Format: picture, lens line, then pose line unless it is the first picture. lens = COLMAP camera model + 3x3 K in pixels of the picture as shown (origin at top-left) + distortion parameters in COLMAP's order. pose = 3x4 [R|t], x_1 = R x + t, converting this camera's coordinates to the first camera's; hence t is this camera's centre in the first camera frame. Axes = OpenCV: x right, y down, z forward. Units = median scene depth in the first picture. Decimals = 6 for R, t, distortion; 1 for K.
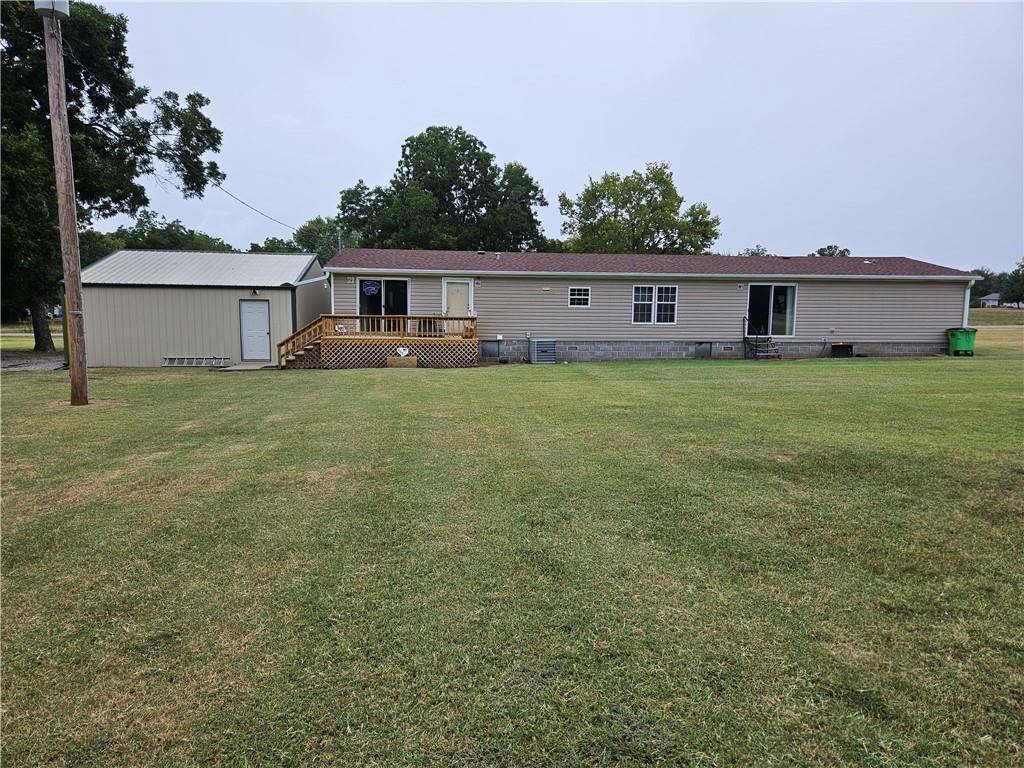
lens RADIAL K [[678.3, 0, 511.3], [0, 678.3, 382.5], [0, 0, 1]] dist [0.061761, -0.049330]
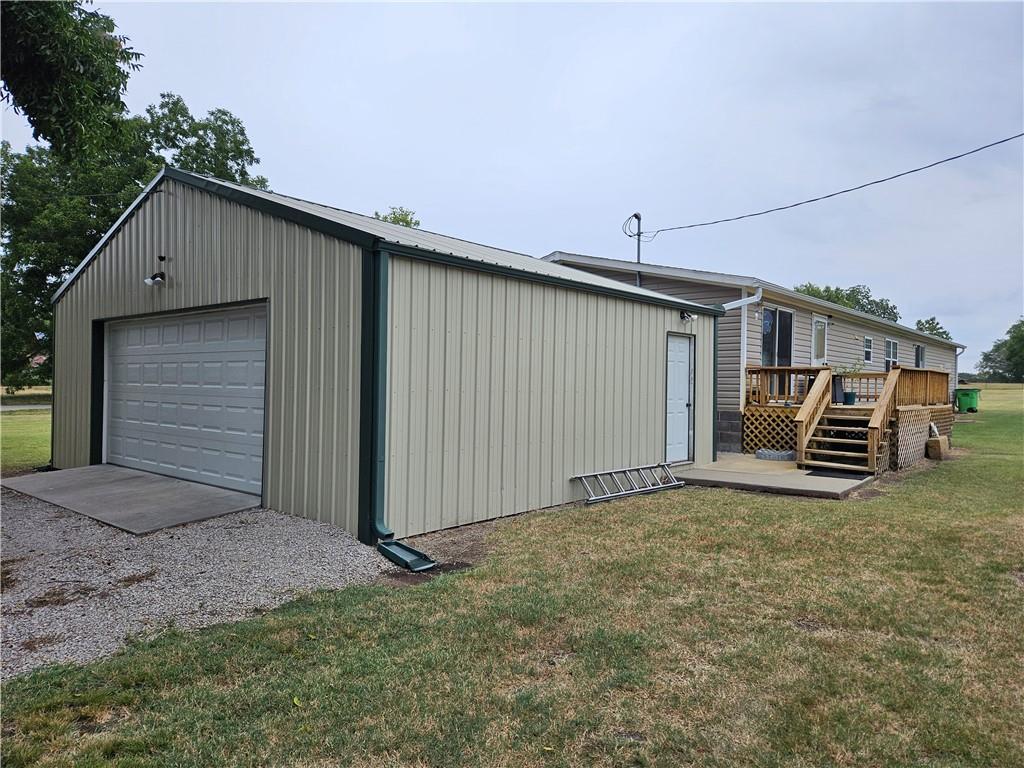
lens RADIAL K [[678.3, 0, 514.8], [0, 678.3, 386.7], [0, 0, 1]] dist [0.061761, -0.049330]
pose [[0.761294, -0.001085, 0.648406, -1.124219], [0.051493, 0.996941, -0.058790, -0.095028], [-0.646359, 0.078145, 0.759021, 1.078968]]
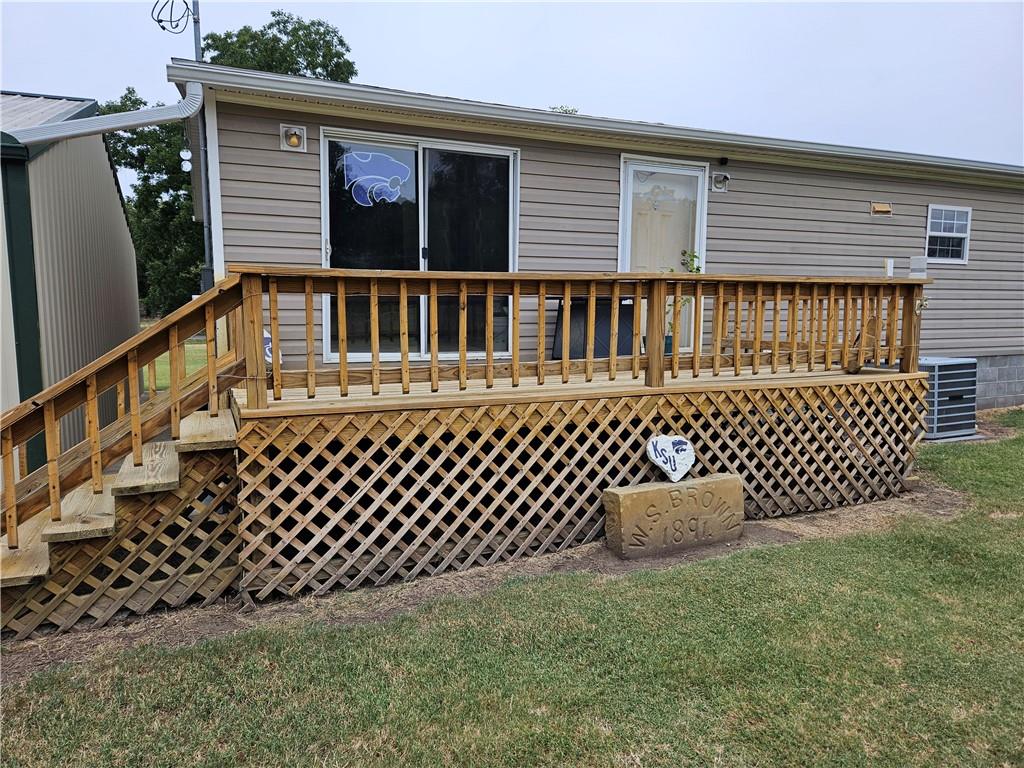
lens RADIAL K [[678.3, 0, 521.1], [0, 678.3, 376.3], [0, 0, 1]] dist [0.061761, -0.049330]
pose [[0.949175, -0.040793, 0.312093, -0.371986], [0.037899, 0.999164, 0.015336, -0.103577], [-0.312458, -0.002729, 0.949928, 1.158985]]
